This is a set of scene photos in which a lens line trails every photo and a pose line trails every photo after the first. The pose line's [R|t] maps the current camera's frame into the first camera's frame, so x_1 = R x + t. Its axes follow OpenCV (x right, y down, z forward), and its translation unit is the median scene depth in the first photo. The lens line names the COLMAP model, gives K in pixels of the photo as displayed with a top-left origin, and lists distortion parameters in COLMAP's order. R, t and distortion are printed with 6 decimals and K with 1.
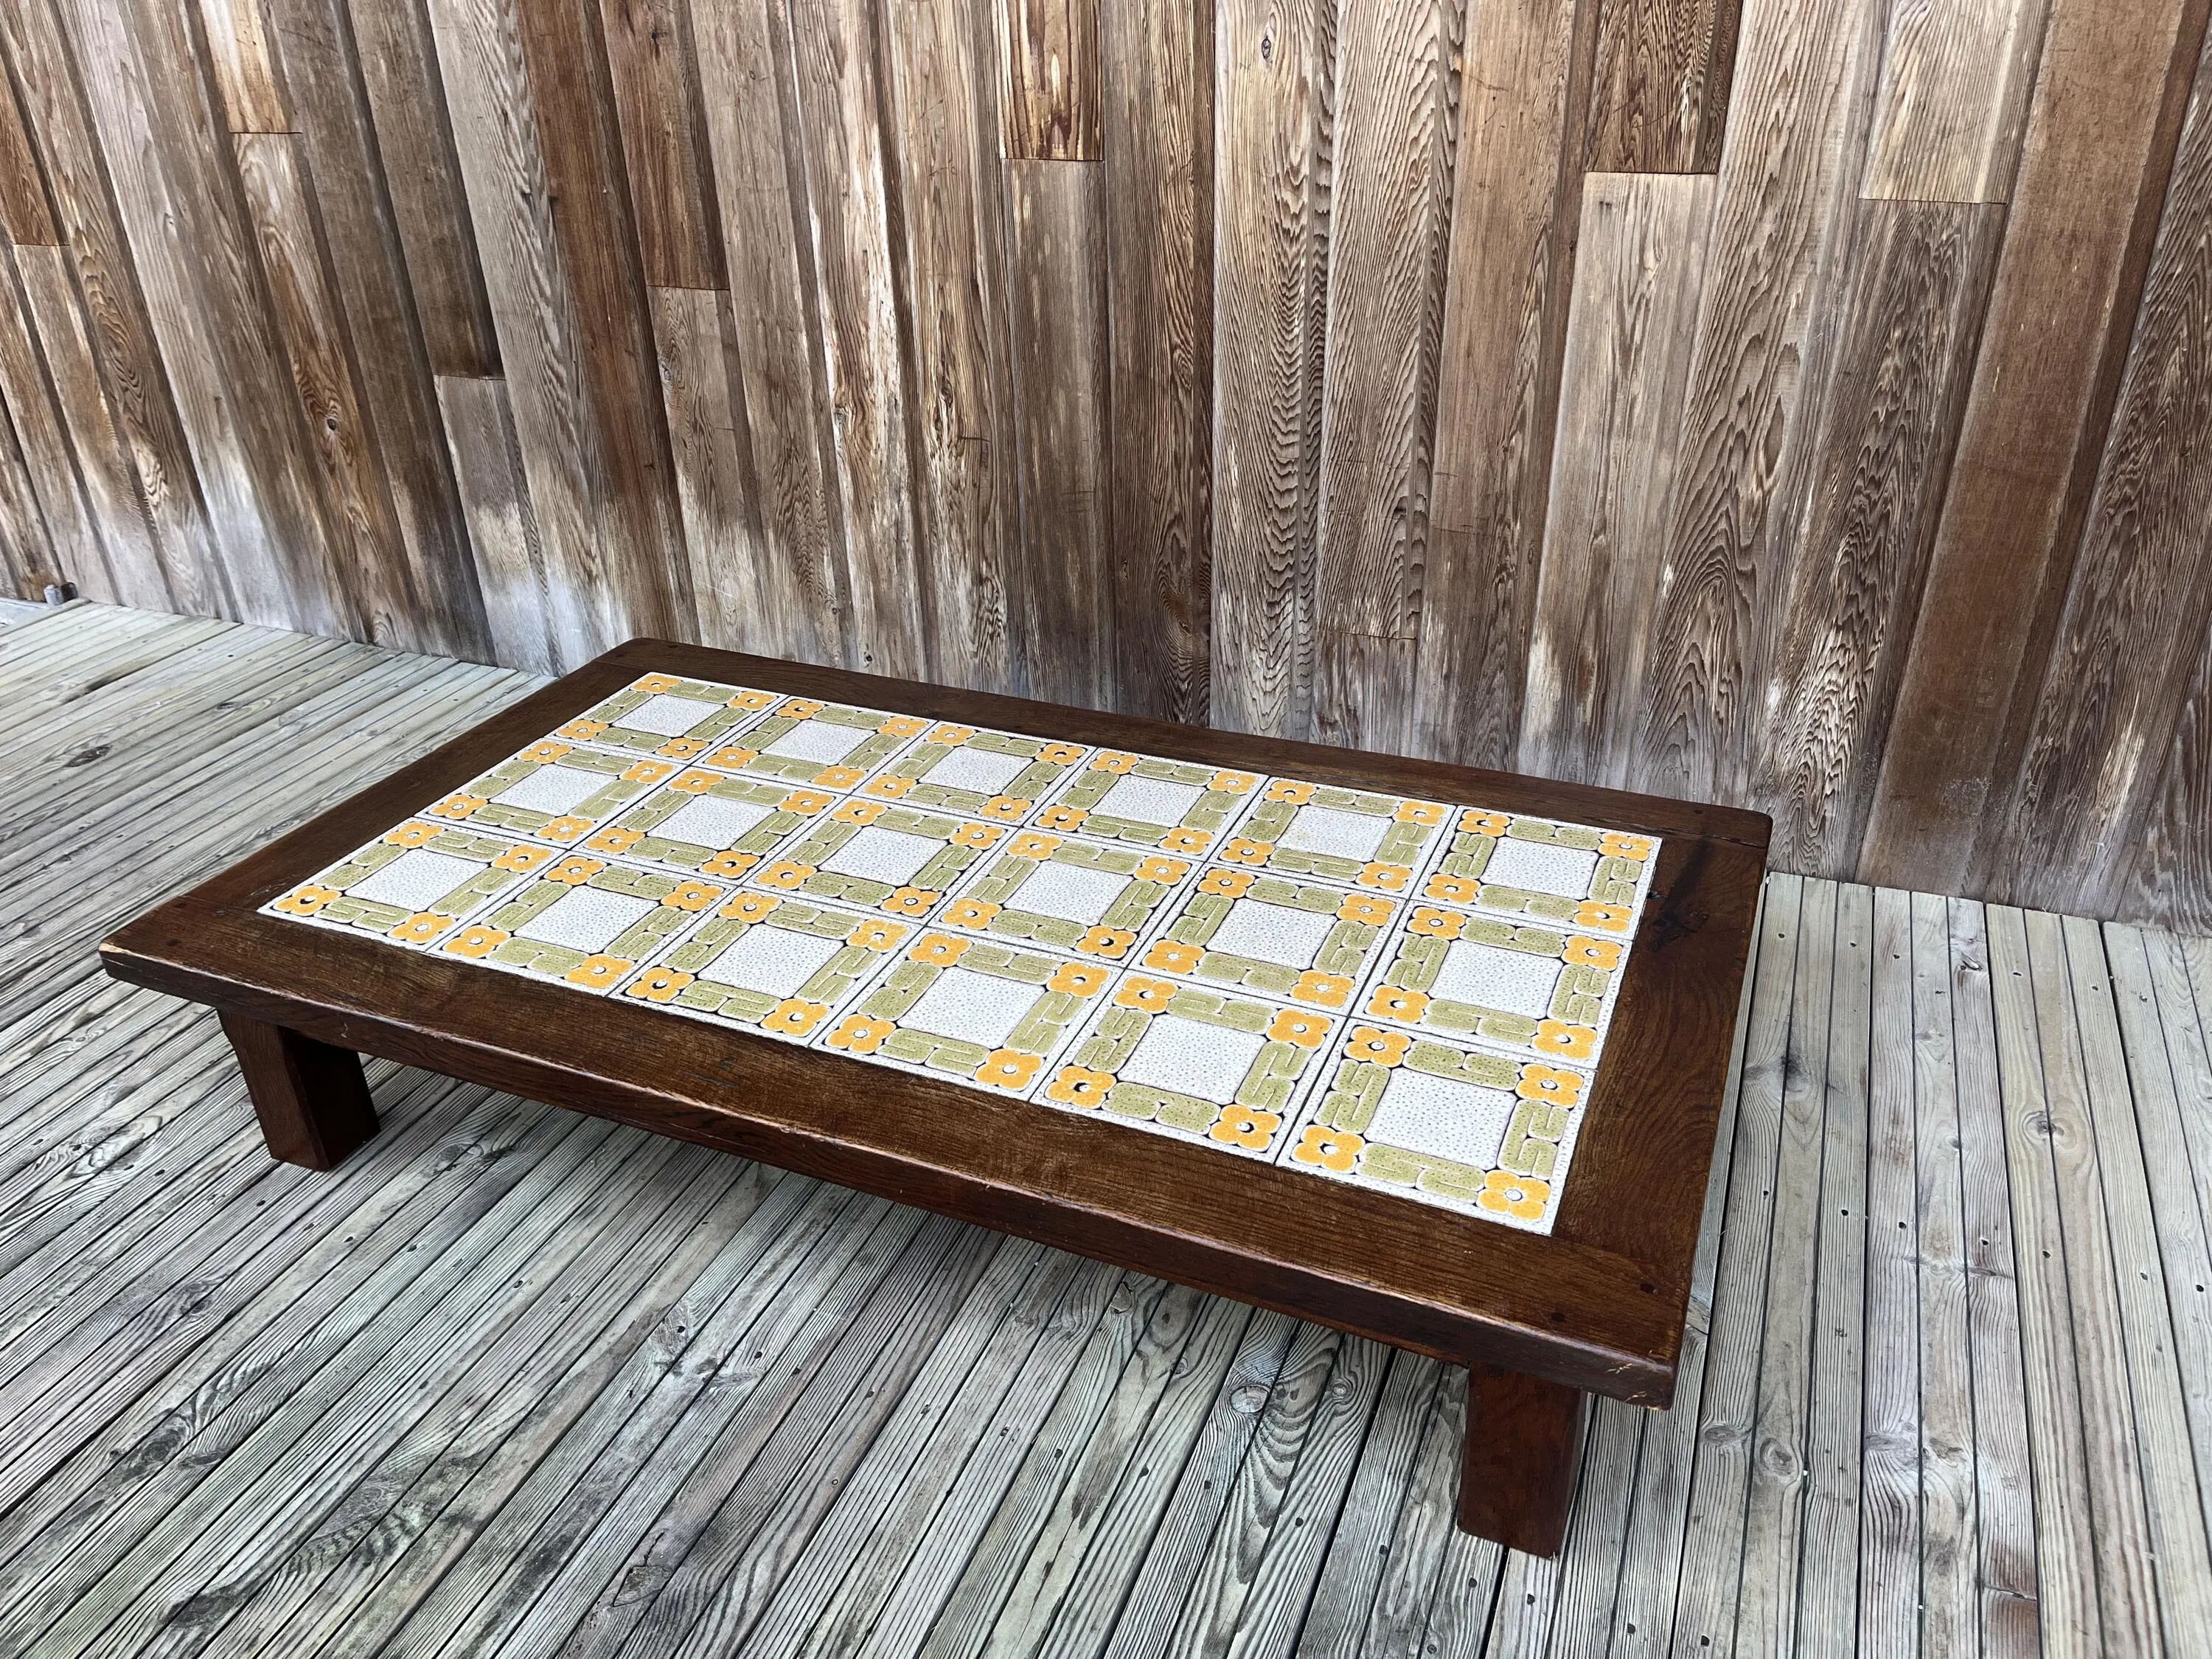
lens RADIAL K [[1677.7, 0, 1112.3], [0, 1677.7, 833.7], [0, 0, 1]] dist [0.068492, -0.090018]
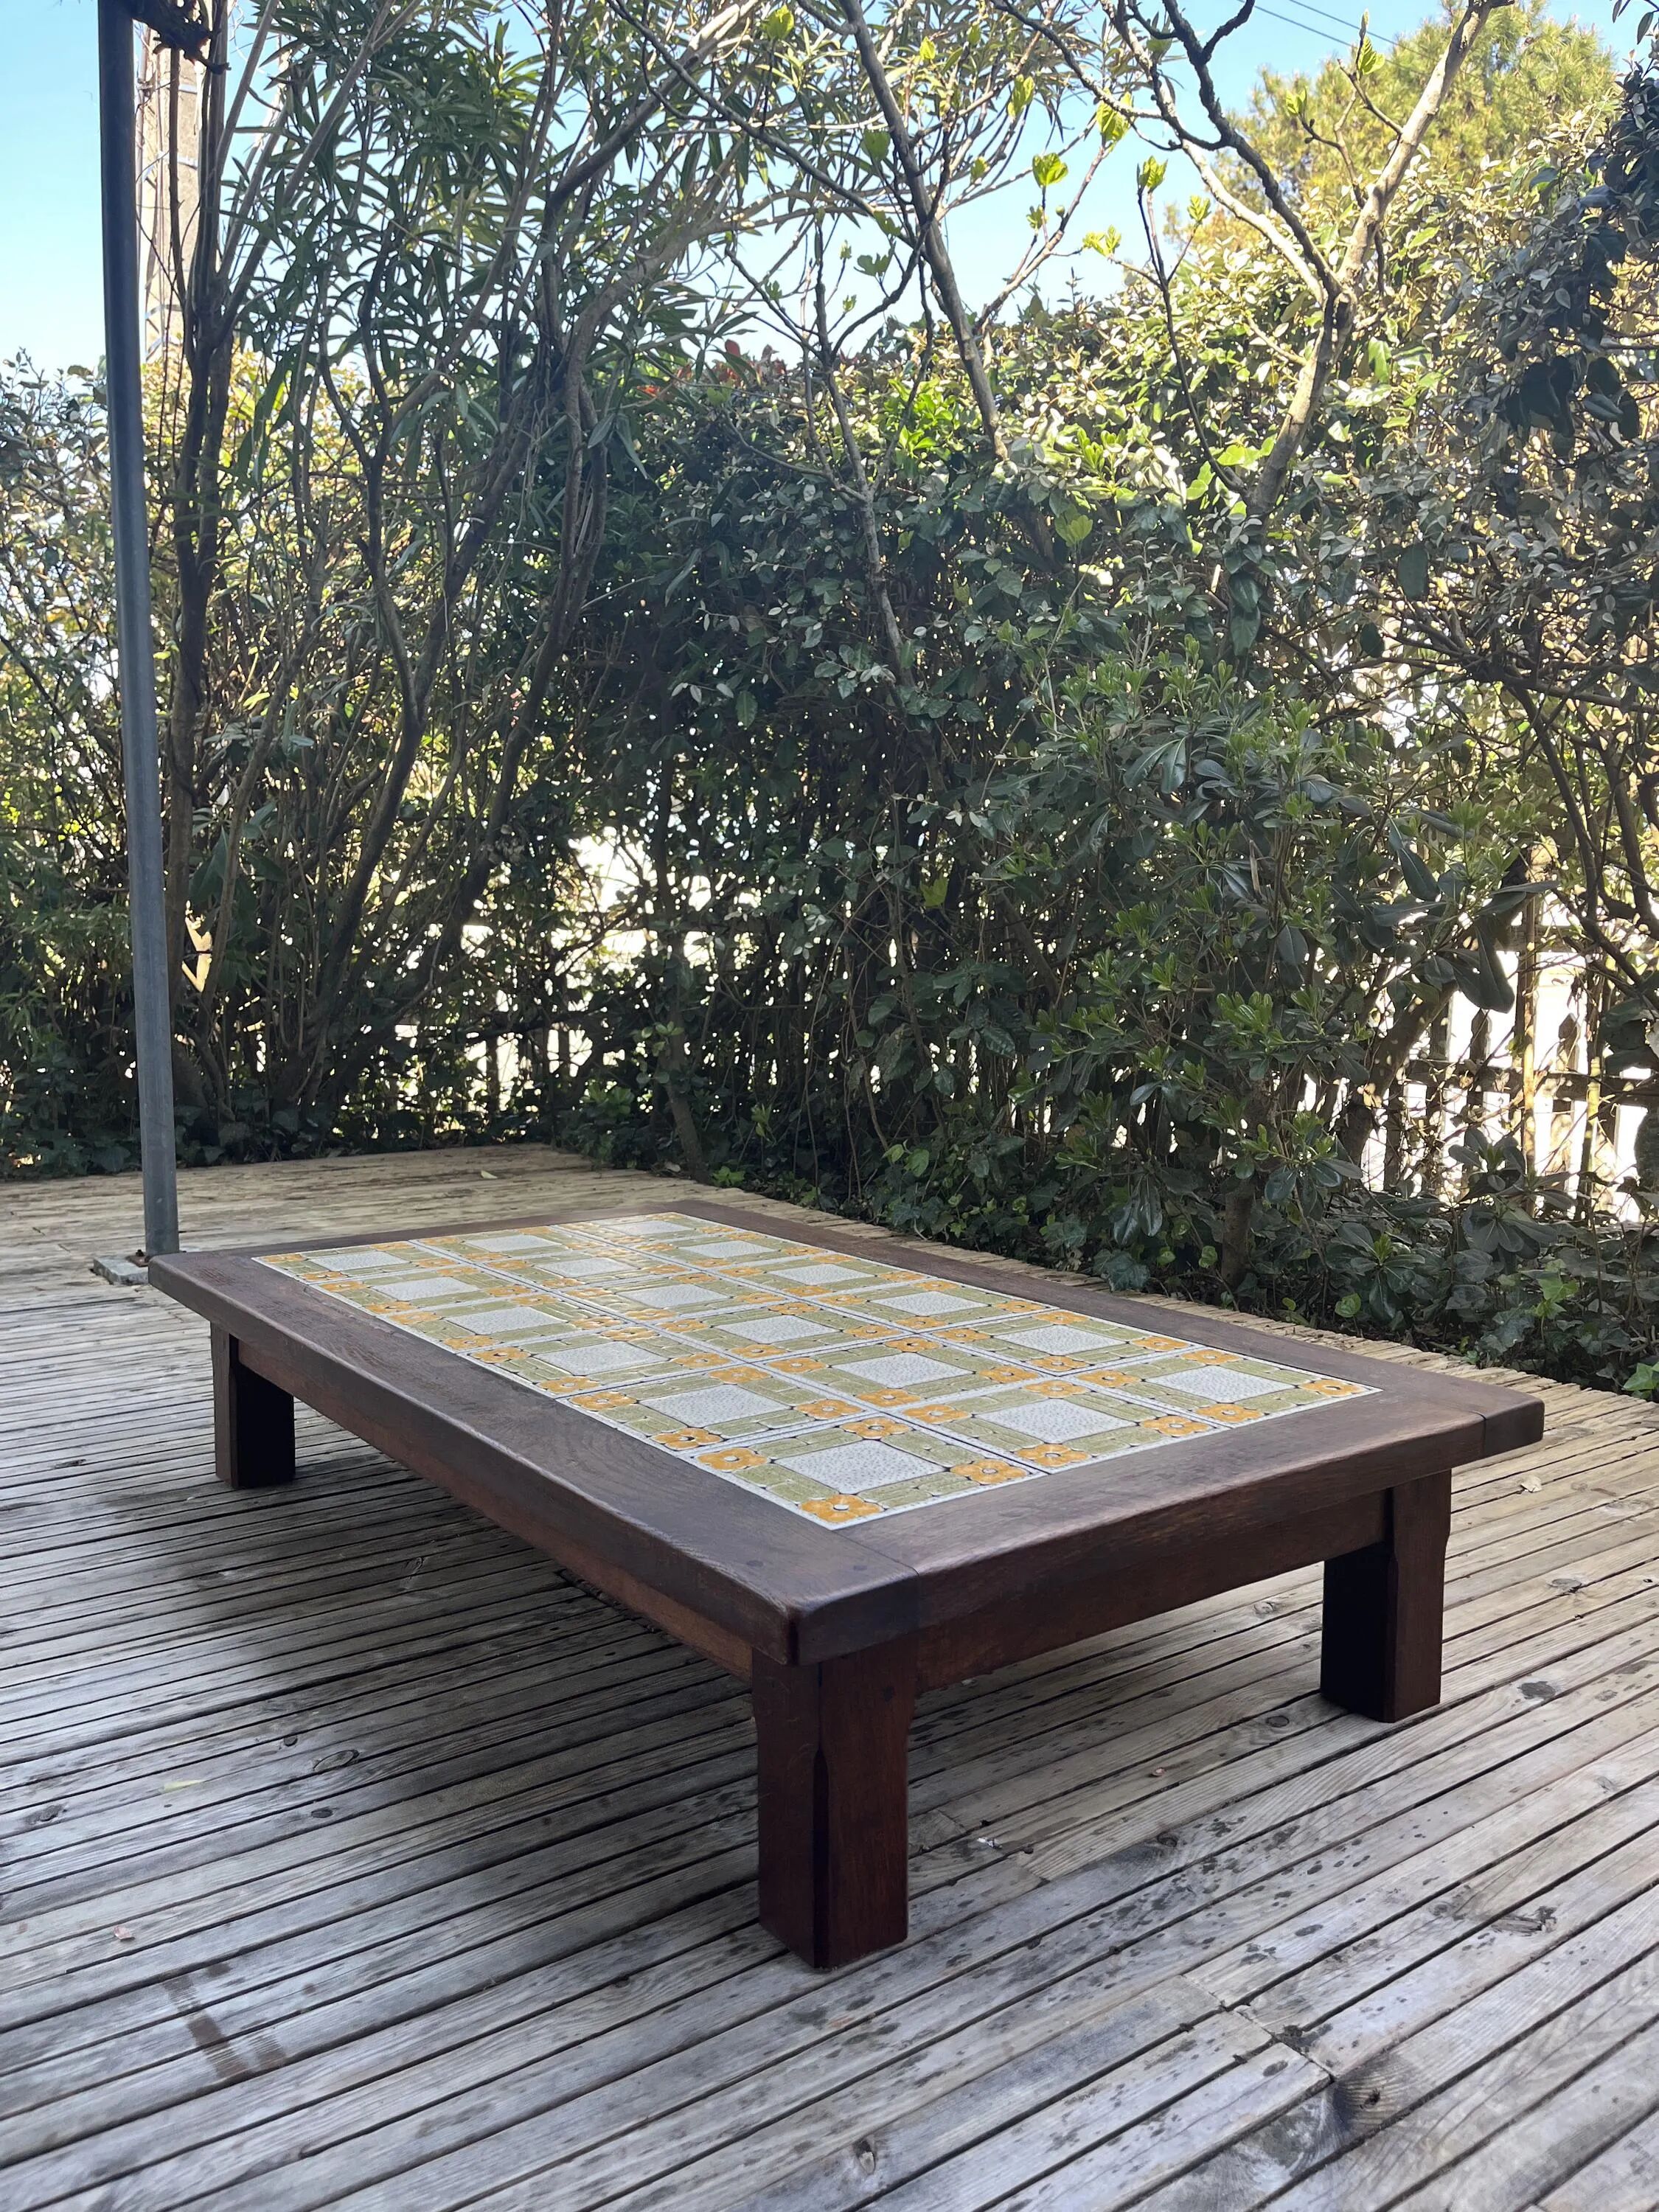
lens RADIAL K [[1677.7, 0, 844.1], [0, 1677.7, 1103.4], [0, 0, 1]] dist [0.068492, -0.090018]
pose [[-0.865282, -0.026516, 0.500584, -0.713962], [0.257063, 0.833831, 0.488513, -0.620407], [-0.430356, 0.551383, -0.714682, 1.717666]]
